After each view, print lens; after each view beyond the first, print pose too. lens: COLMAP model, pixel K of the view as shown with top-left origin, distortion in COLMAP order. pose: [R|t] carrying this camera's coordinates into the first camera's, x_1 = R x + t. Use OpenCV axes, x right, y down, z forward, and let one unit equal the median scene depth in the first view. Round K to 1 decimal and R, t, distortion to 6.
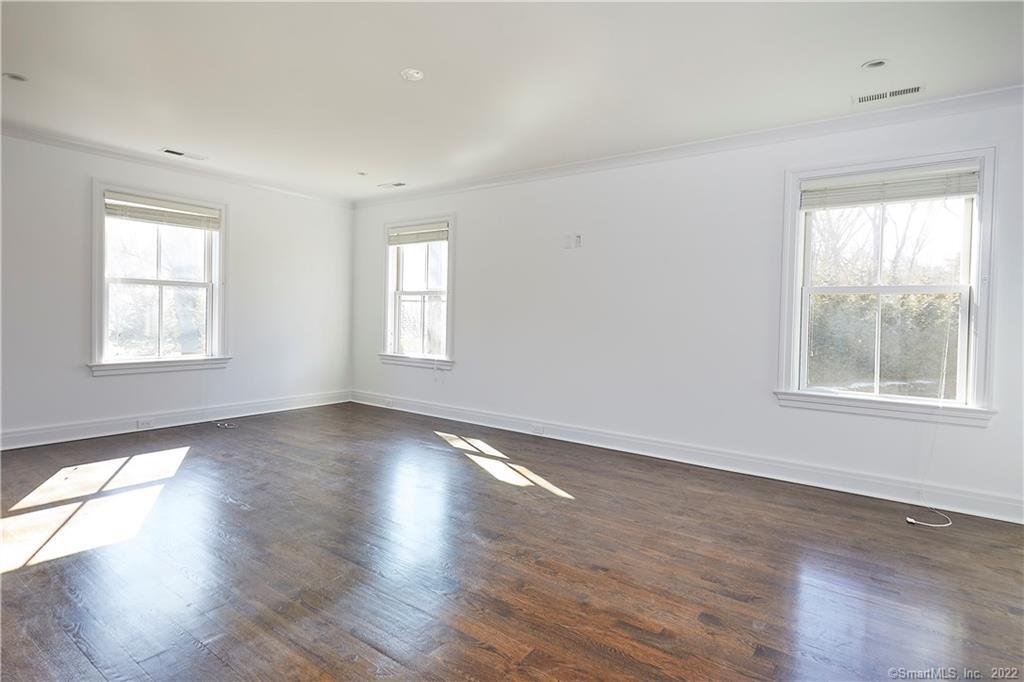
lens RADIAL K [[532.2, 0, 513.3], [0, 532.2, 327.1], [0, 0, 1]] dist [0.003619, 0.000888]
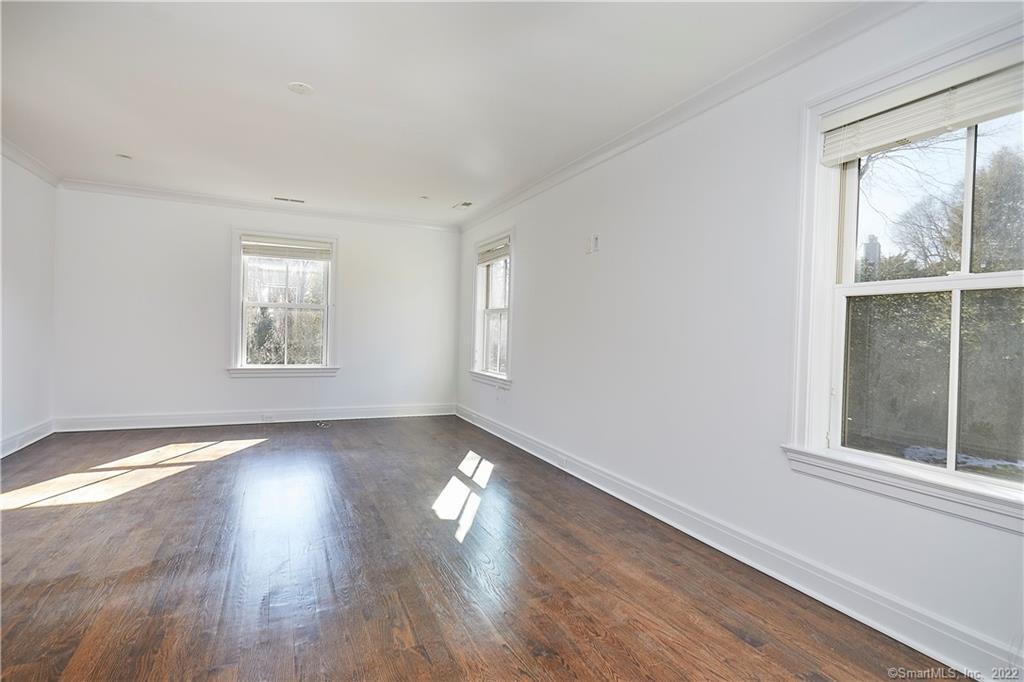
lens RADIAL K [[513.2, 0, 512.0], [0, 513.2, 341.0], [0, 0, 1]] dist [0.001592, -0.000870]
pose [[0.871718, 0.011139, -0.489881, 0.421984], [-0.018608, 0.999773, -0.010378, 0.003036], [0.489654, 0.018163, 0.871728, 0.236410]]
